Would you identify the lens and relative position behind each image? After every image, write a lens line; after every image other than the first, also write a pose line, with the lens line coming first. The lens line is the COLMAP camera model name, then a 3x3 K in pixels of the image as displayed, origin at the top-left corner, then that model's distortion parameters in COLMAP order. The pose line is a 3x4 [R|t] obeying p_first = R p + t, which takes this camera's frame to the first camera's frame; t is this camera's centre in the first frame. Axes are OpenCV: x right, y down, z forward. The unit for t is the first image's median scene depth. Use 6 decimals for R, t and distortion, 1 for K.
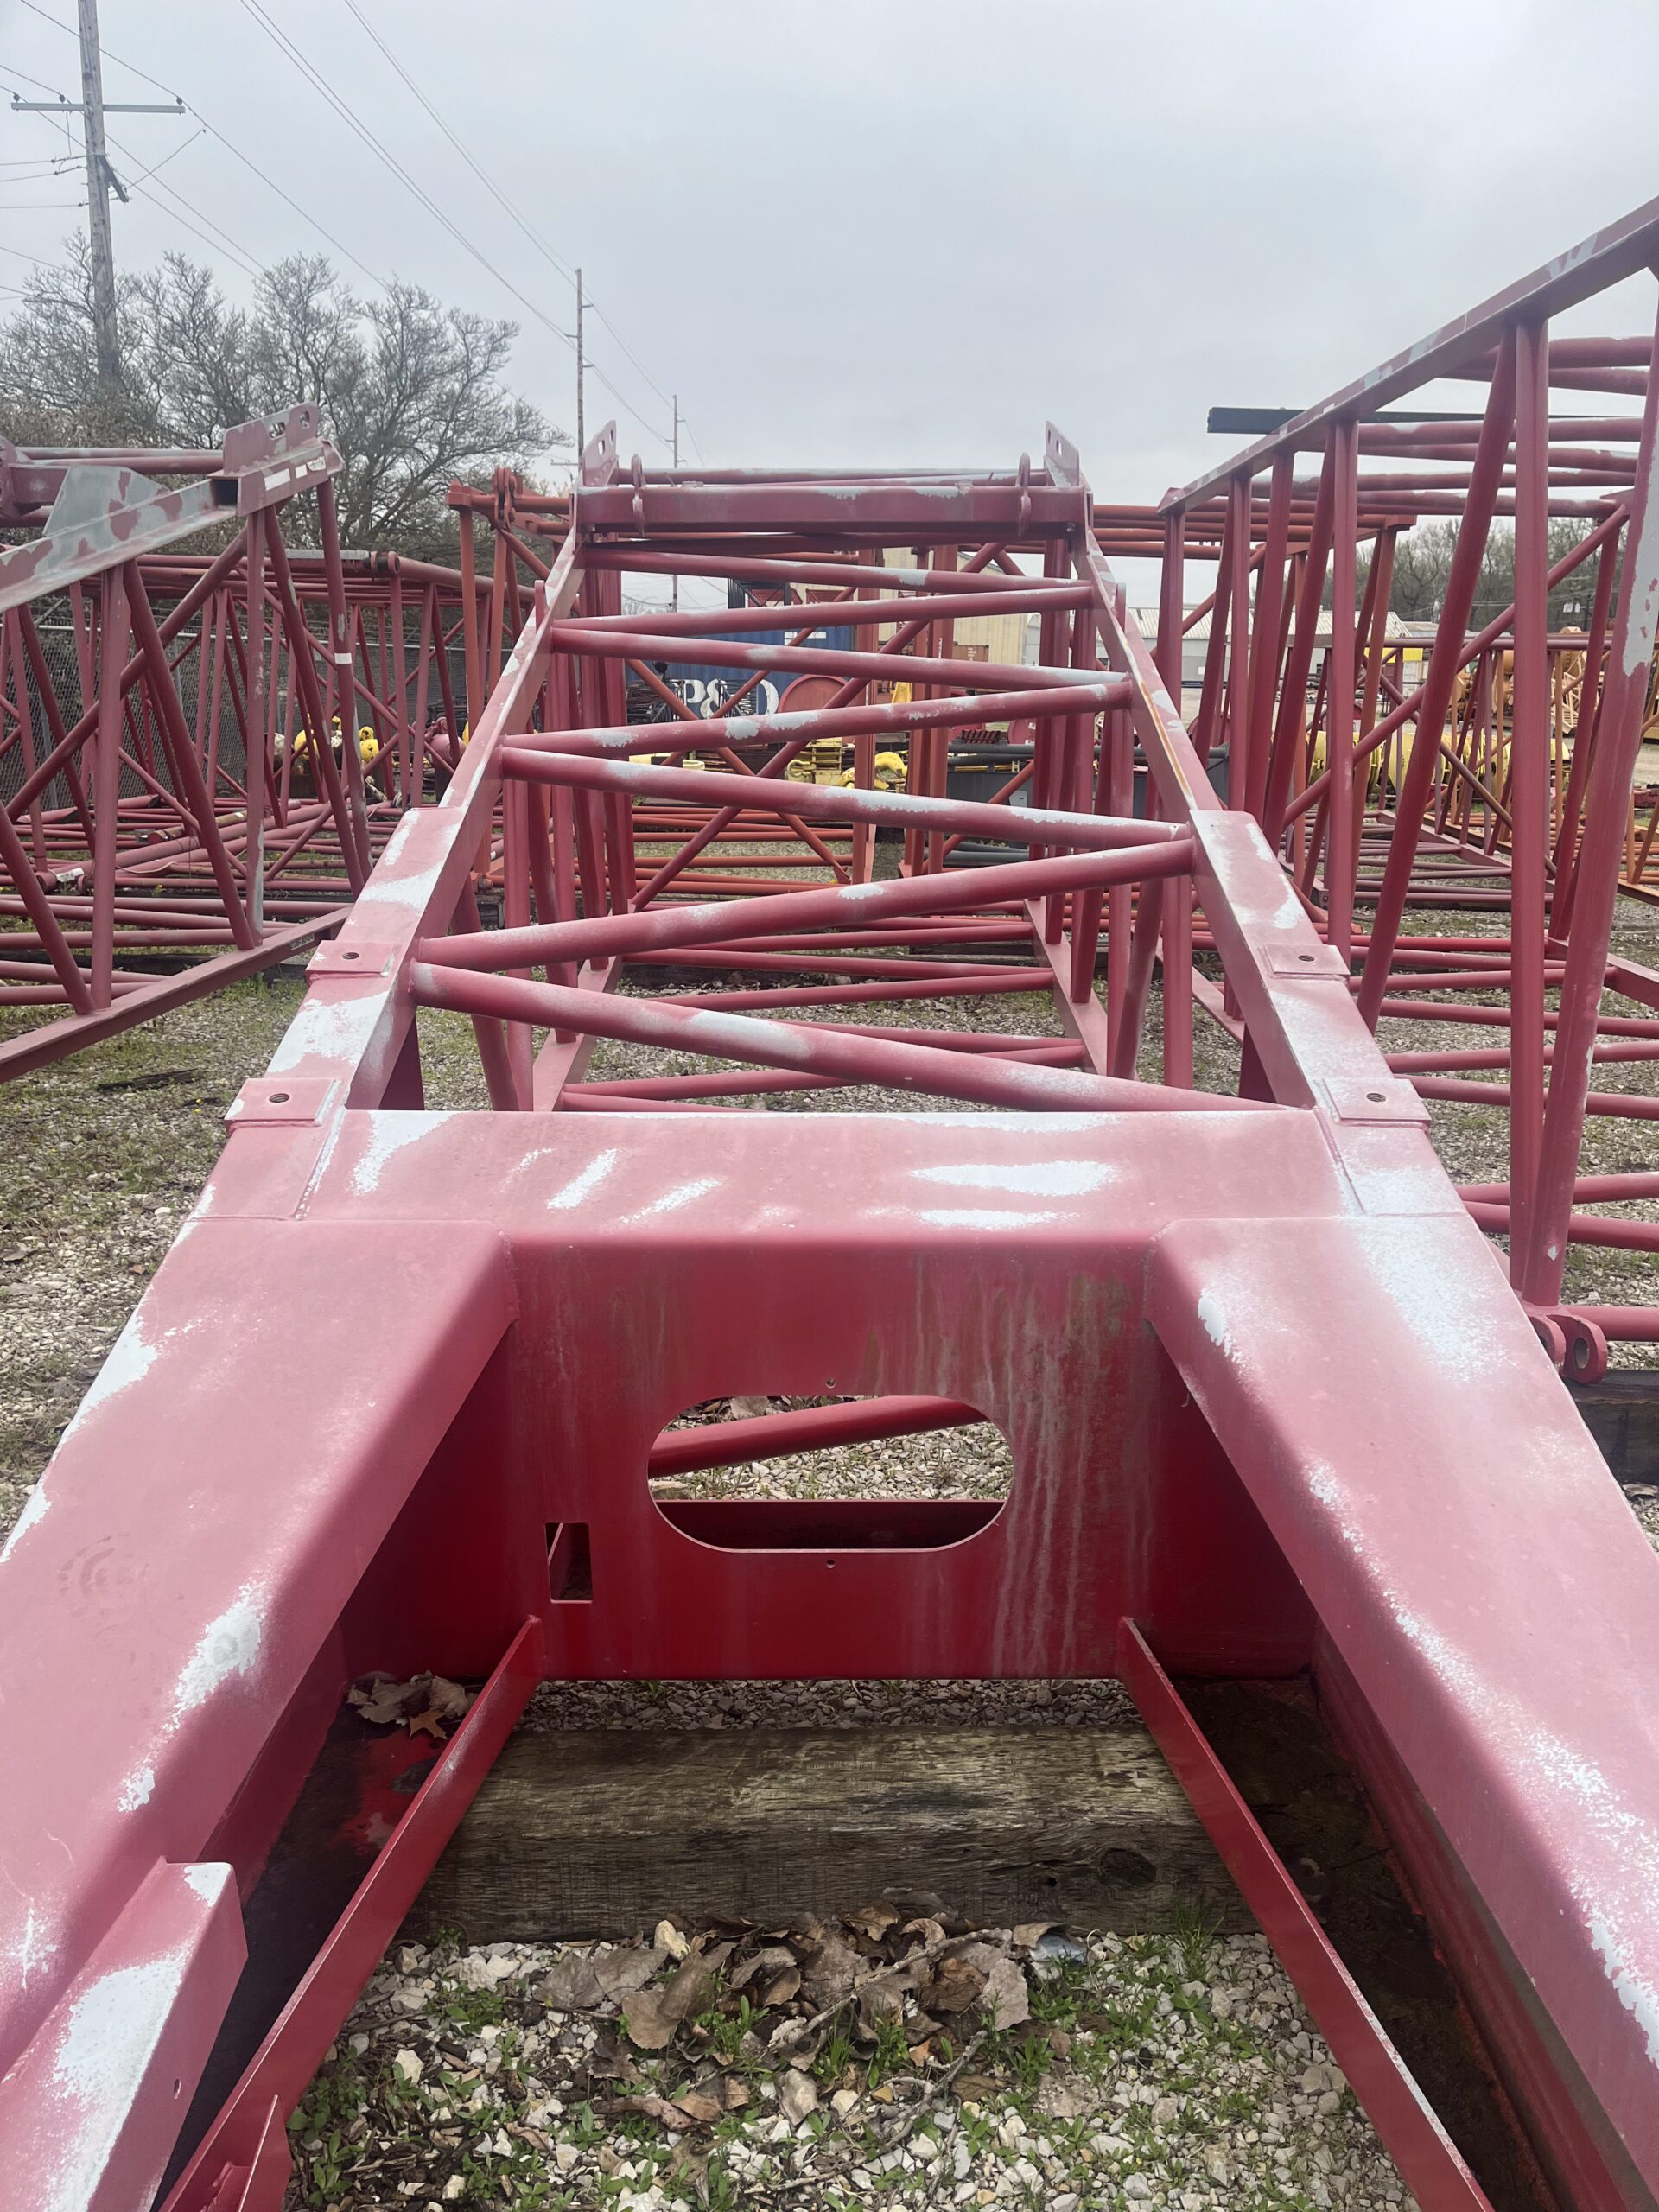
lens RADIAL K [[1696.8, 0, 829.5], [0, 1696.8, 1106.0], [0, 0, 1]] dist [0.079868, -0.091942]
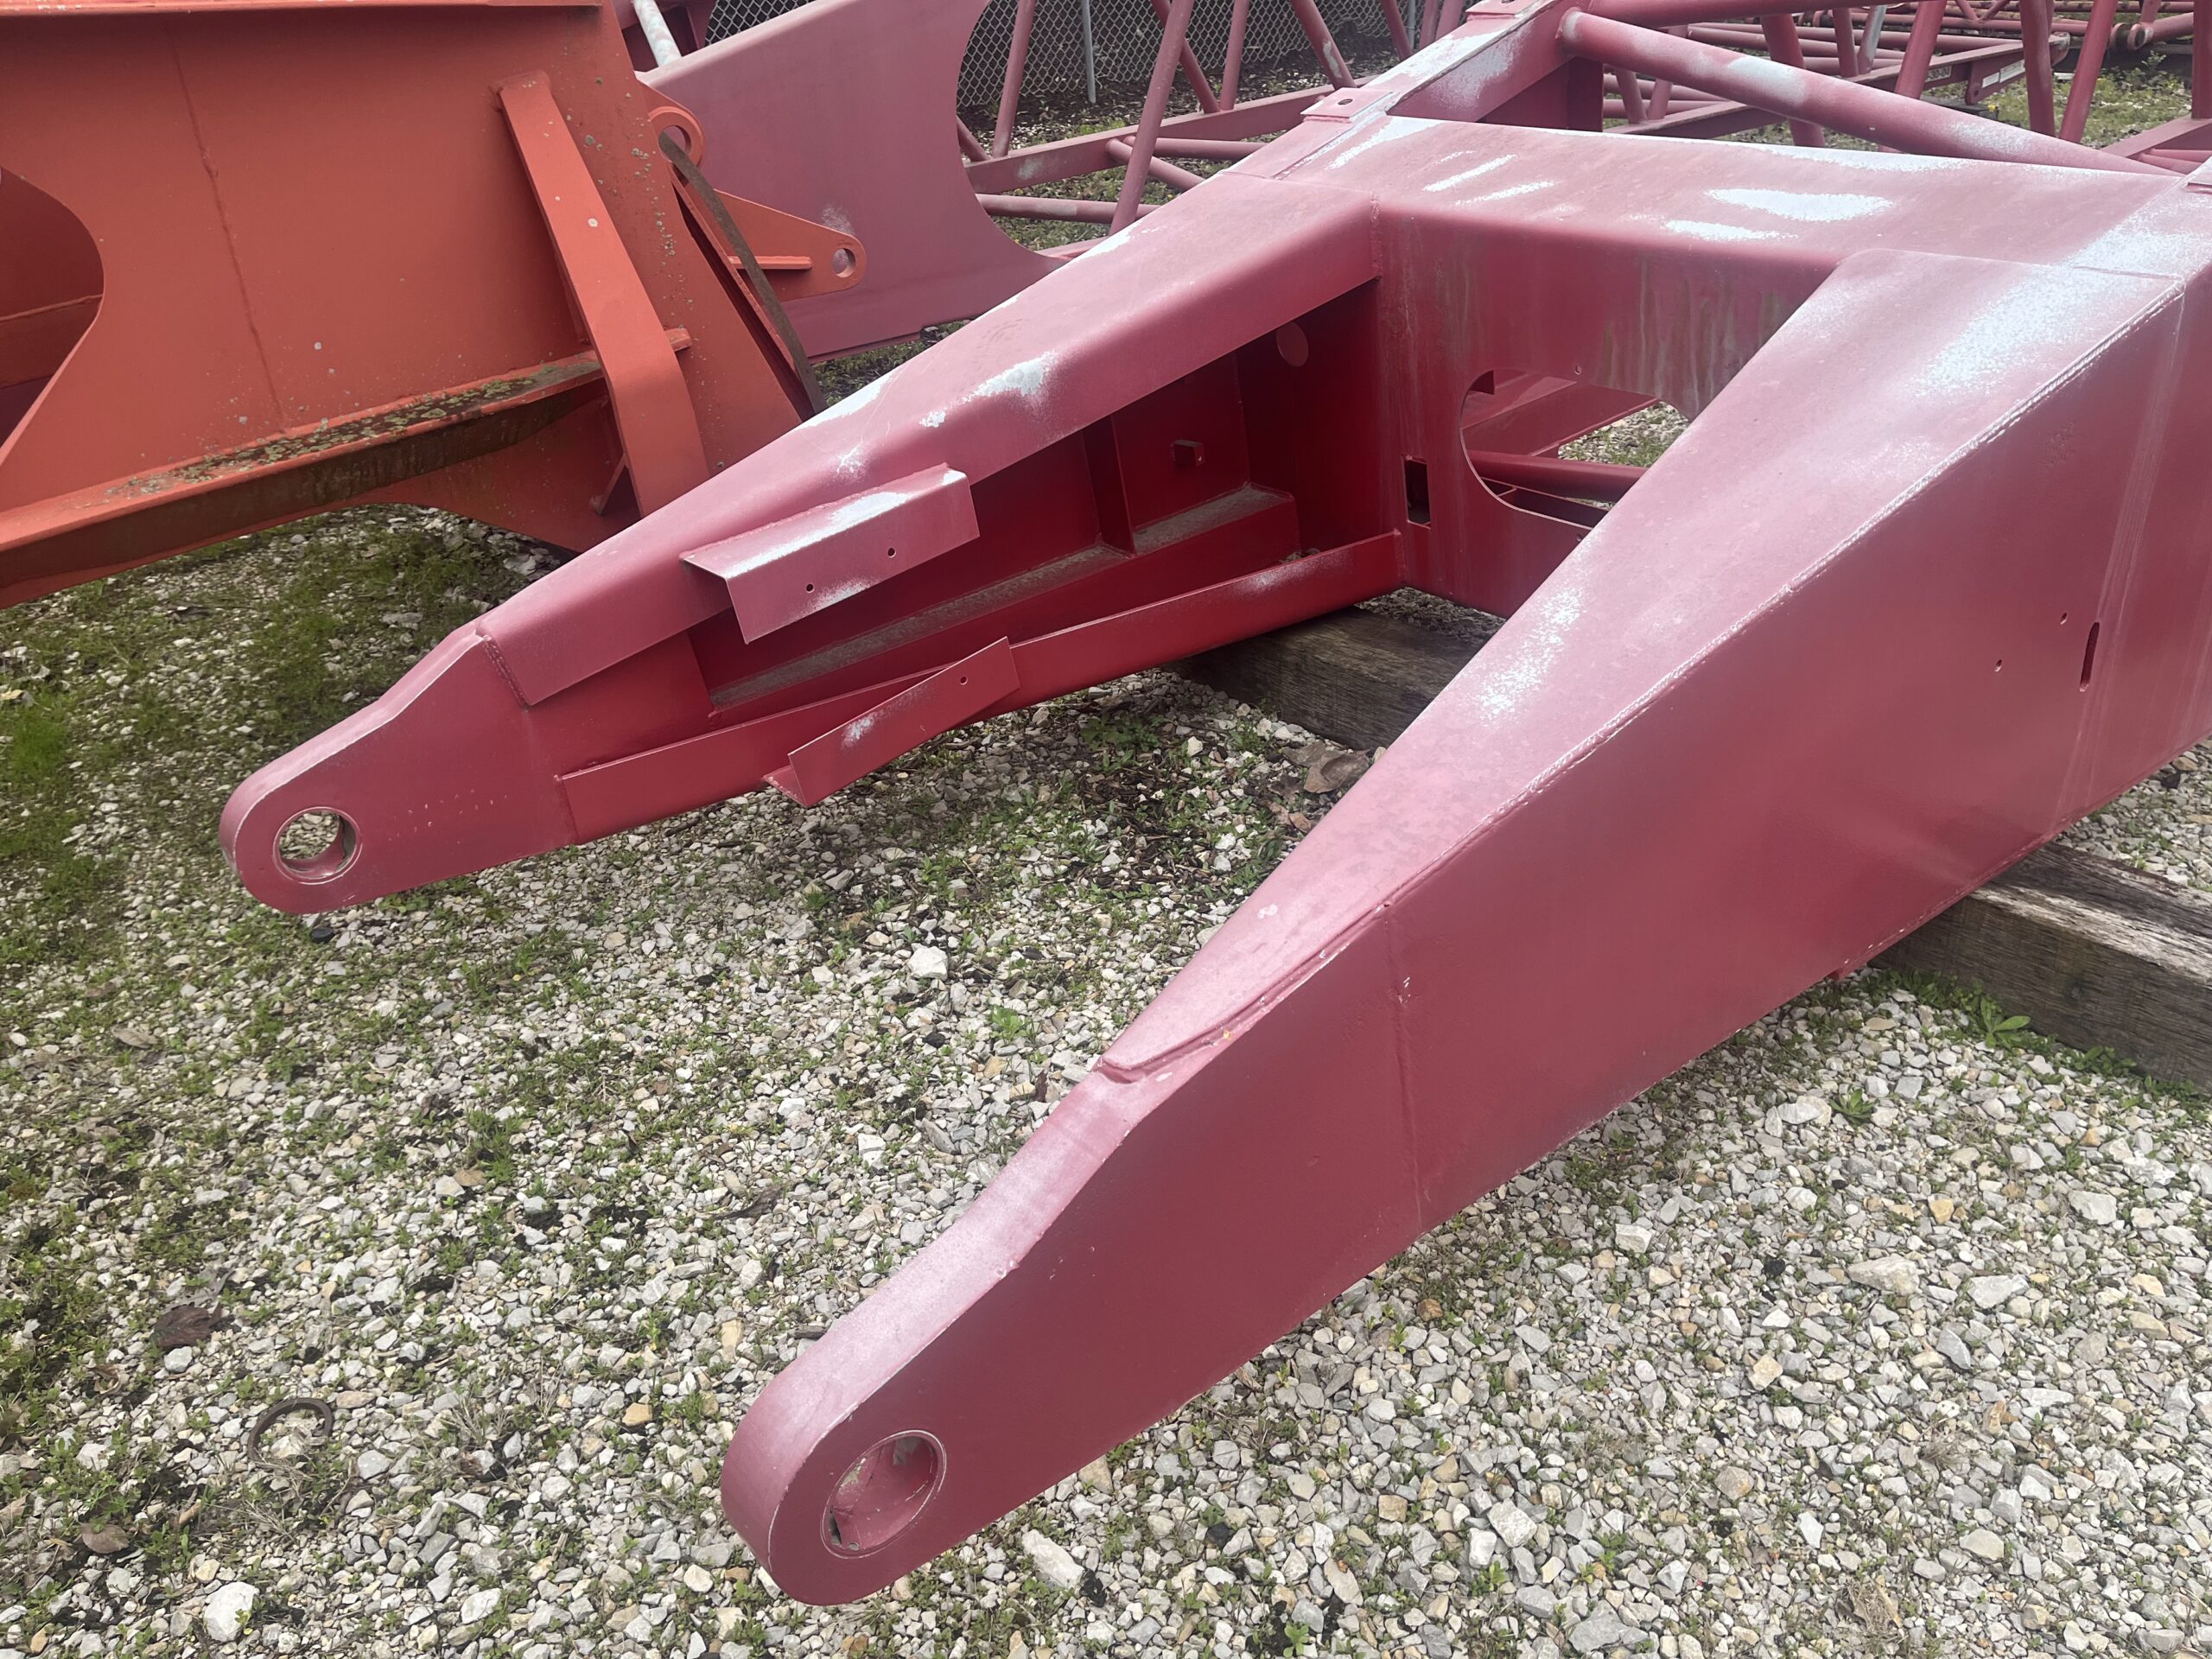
lens RADIAL K [[1696.8, 0, 1106.0], [0, 1696.8, 829.5], [0, 0, 1]] dist [0.079868, -0.091942]
pose [[0.612332, 0.349580, -0.709114, 0.423353], [-0.140589, 0.930783, 0.337457, 0.058393], [0.778000, -0.106942, 0.619096, -0.015559]]
